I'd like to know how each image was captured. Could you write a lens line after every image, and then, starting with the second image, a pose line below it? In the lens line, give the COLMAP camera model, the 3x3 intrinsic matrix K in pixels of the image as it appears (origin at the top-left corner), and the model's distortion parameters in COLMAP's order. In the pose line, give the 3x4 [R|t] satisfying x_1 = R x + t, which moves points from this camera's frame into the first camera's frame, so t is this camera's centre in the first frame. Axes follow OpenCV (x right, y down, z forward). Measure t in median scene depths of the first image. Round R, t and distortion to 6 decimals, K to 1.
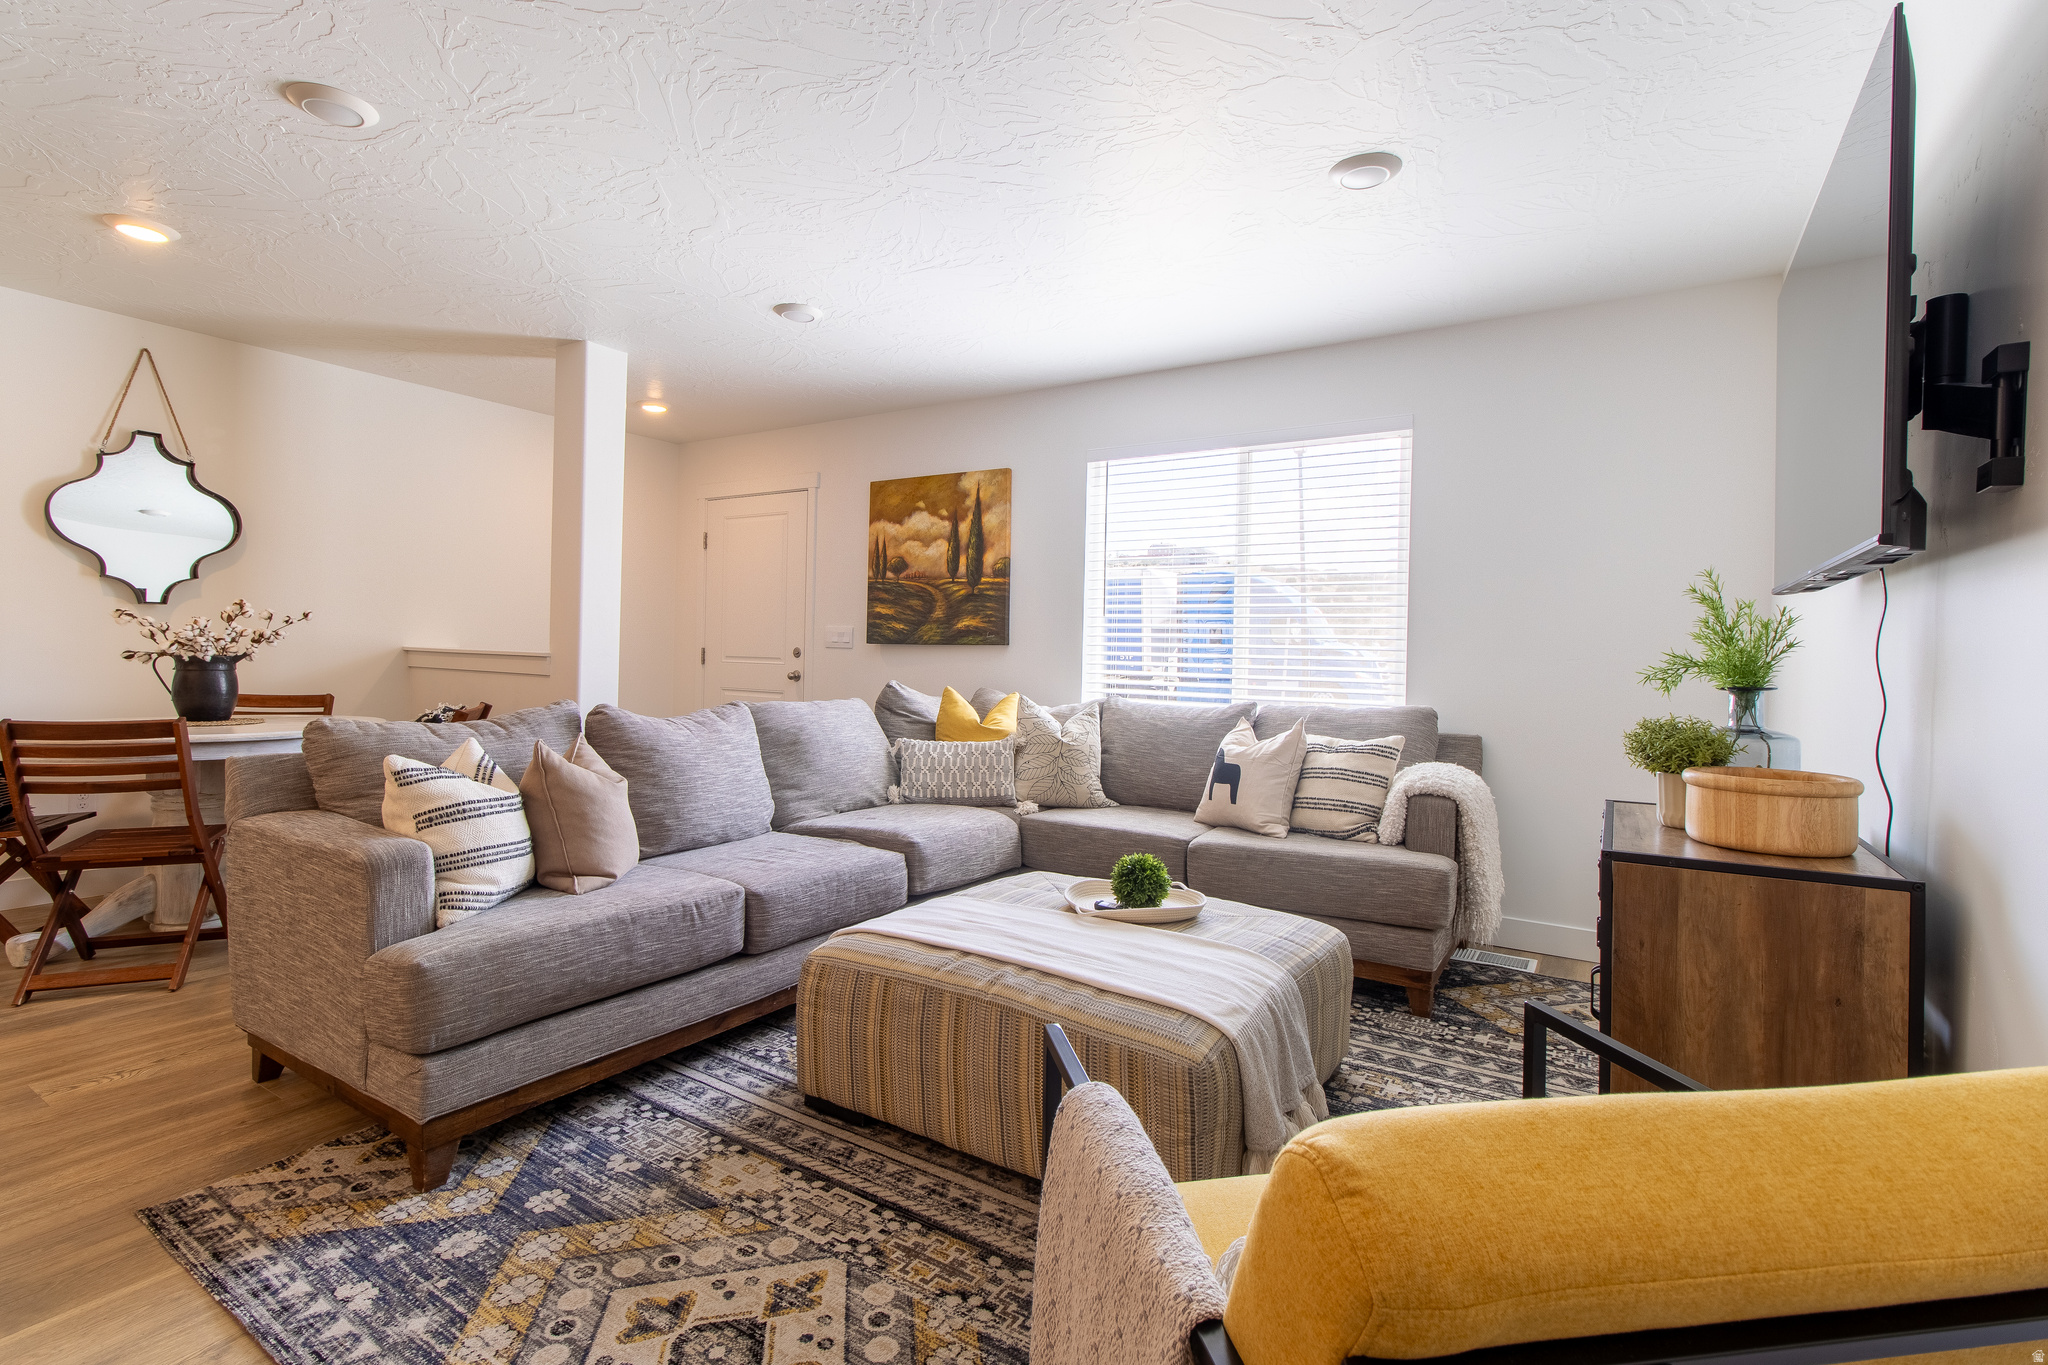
lens RADIAL K [[946.1, 0, 1006.3], [0, 946.1, 666.9], [0, 0, 1]] dist [0.004492, 0.000463]
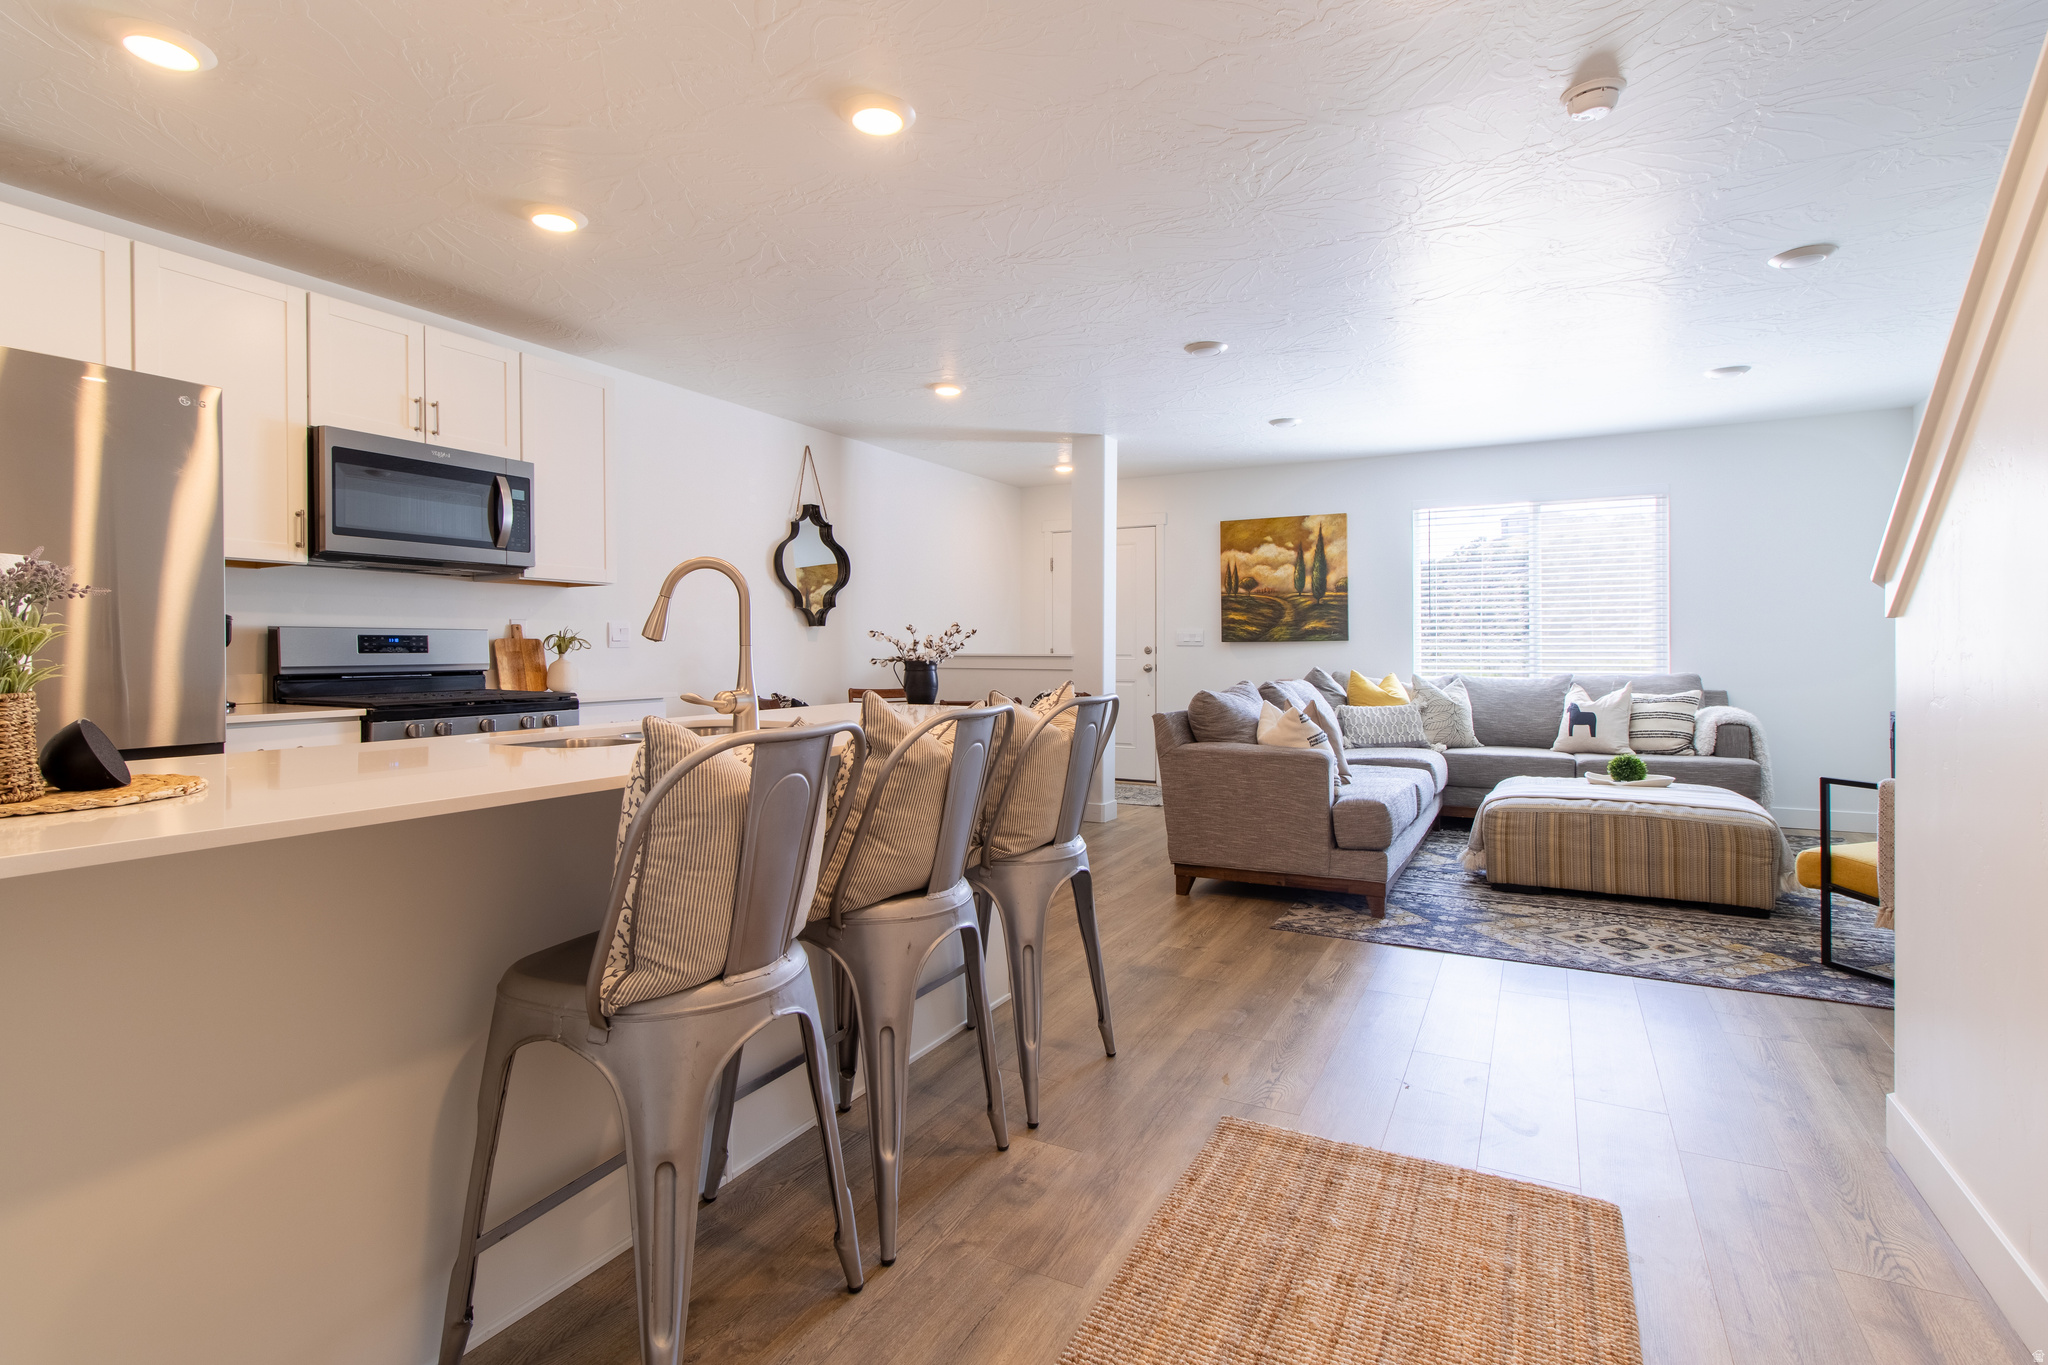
lens RADIAL K [[986.4, 0, 1019.1], [0, 986.4, 644.3], [0, 0, 1]] dist [0.000509, 0.000037]
pose [[0.996382, -0.025185, 0.081176, -0.686263], [0.026747, 0.999476, -0.018208, -0.004483], [-0.080675, 0.020314, 0.996533, -0.460382]]
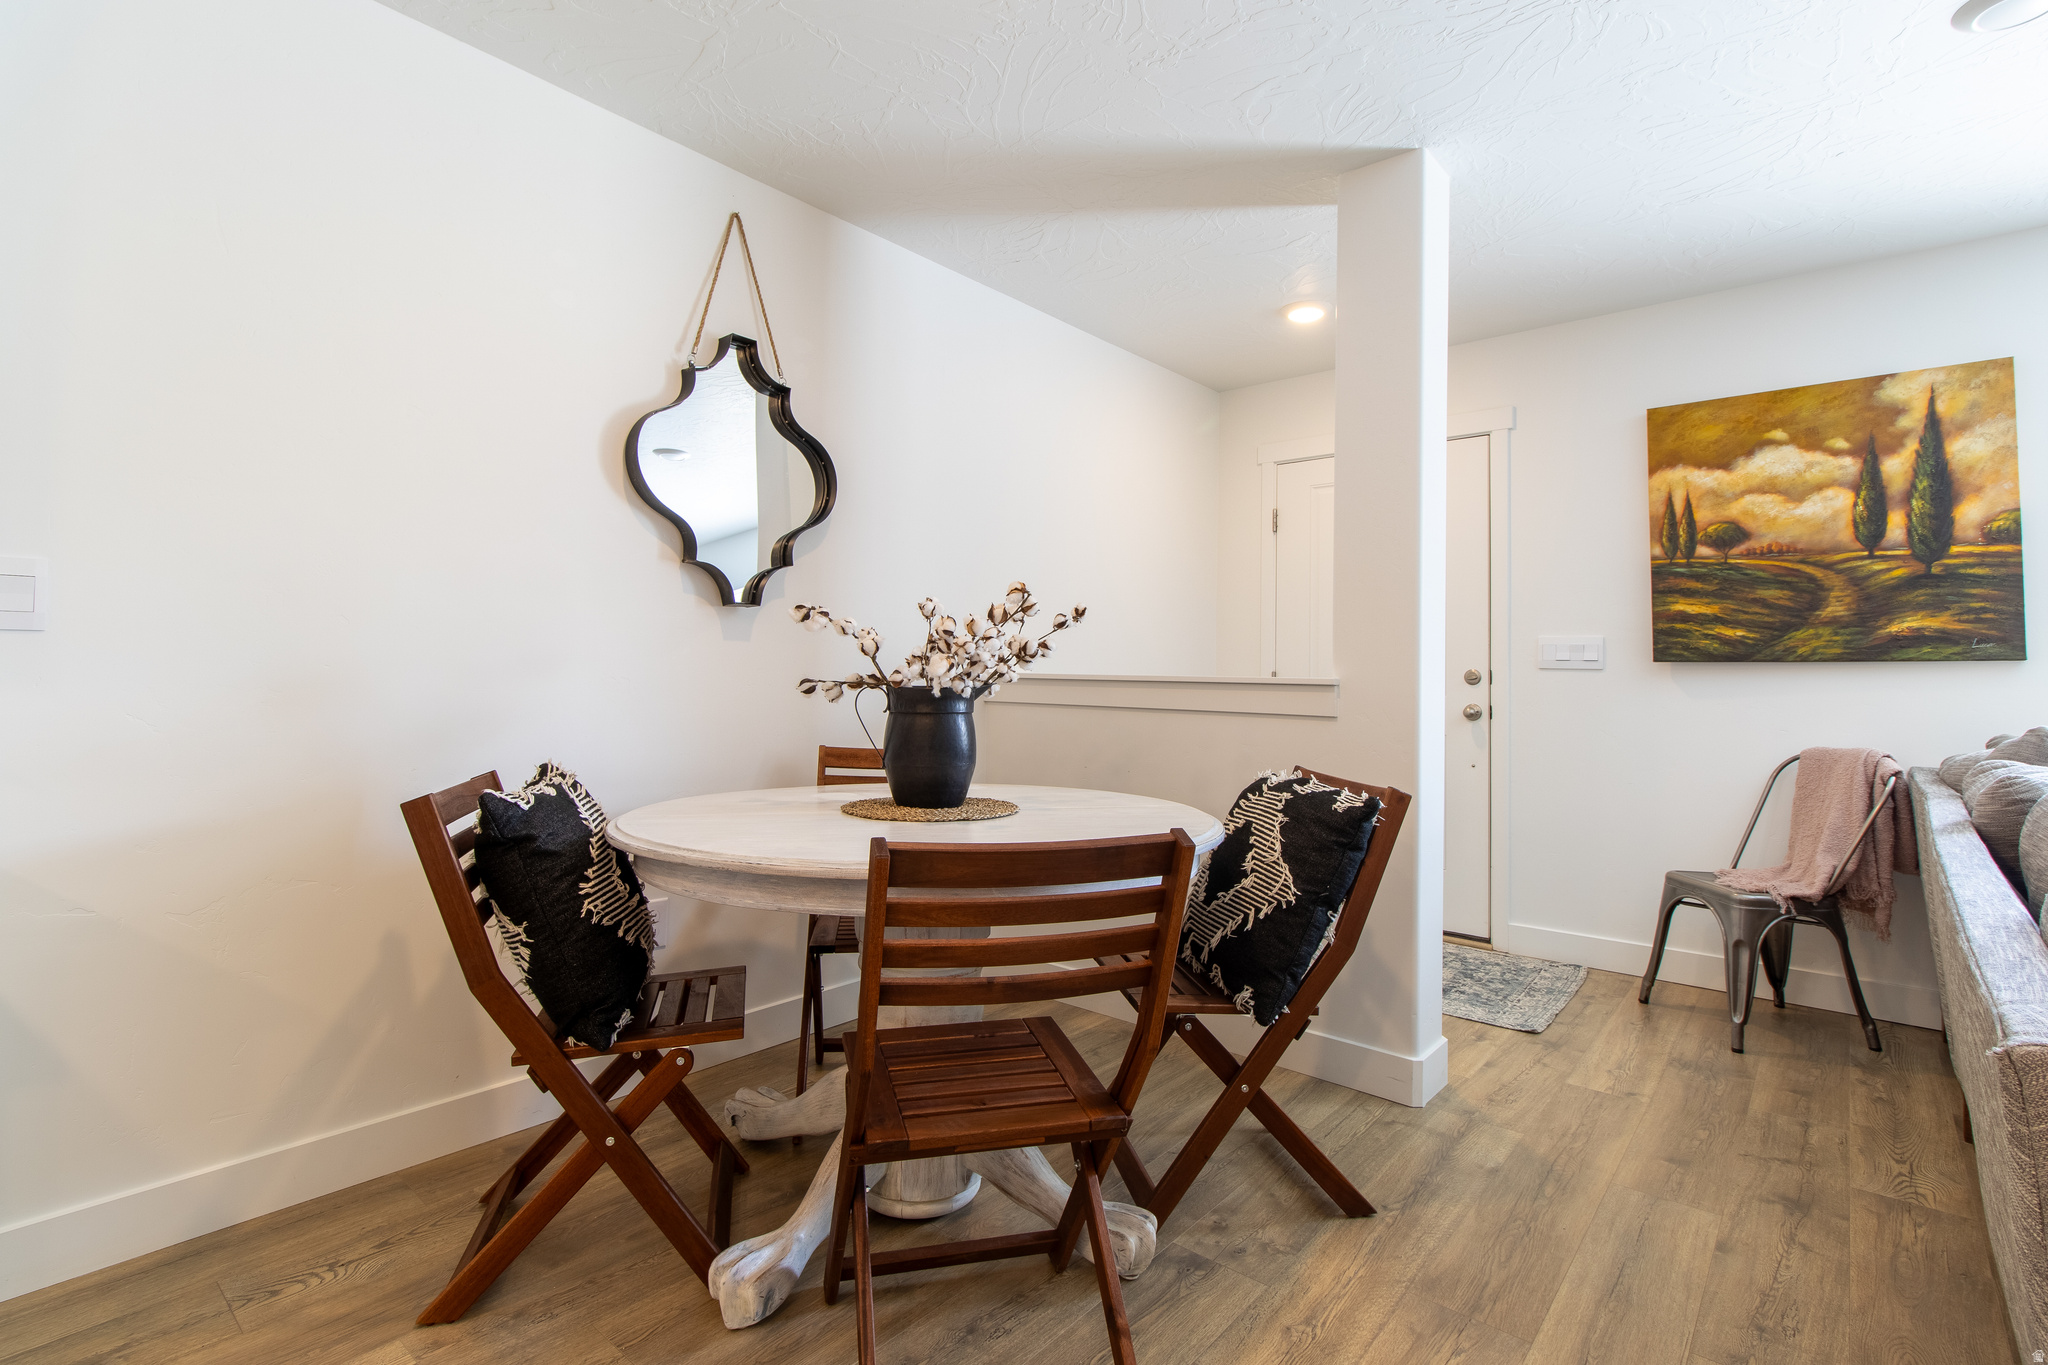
lens RADIAL K [[969.9, 0, 999.4], [0, 969.9, 635.9], [0, 0, 1]] dist [0.003297, 0.000310]
pose [[0.989152, -0.014279, -0.146198, -0.607065], [0.005376, 0.998116, -0.061114, -0.005945], [0.146795, 0.059665, 0.987366, 0.373677]]
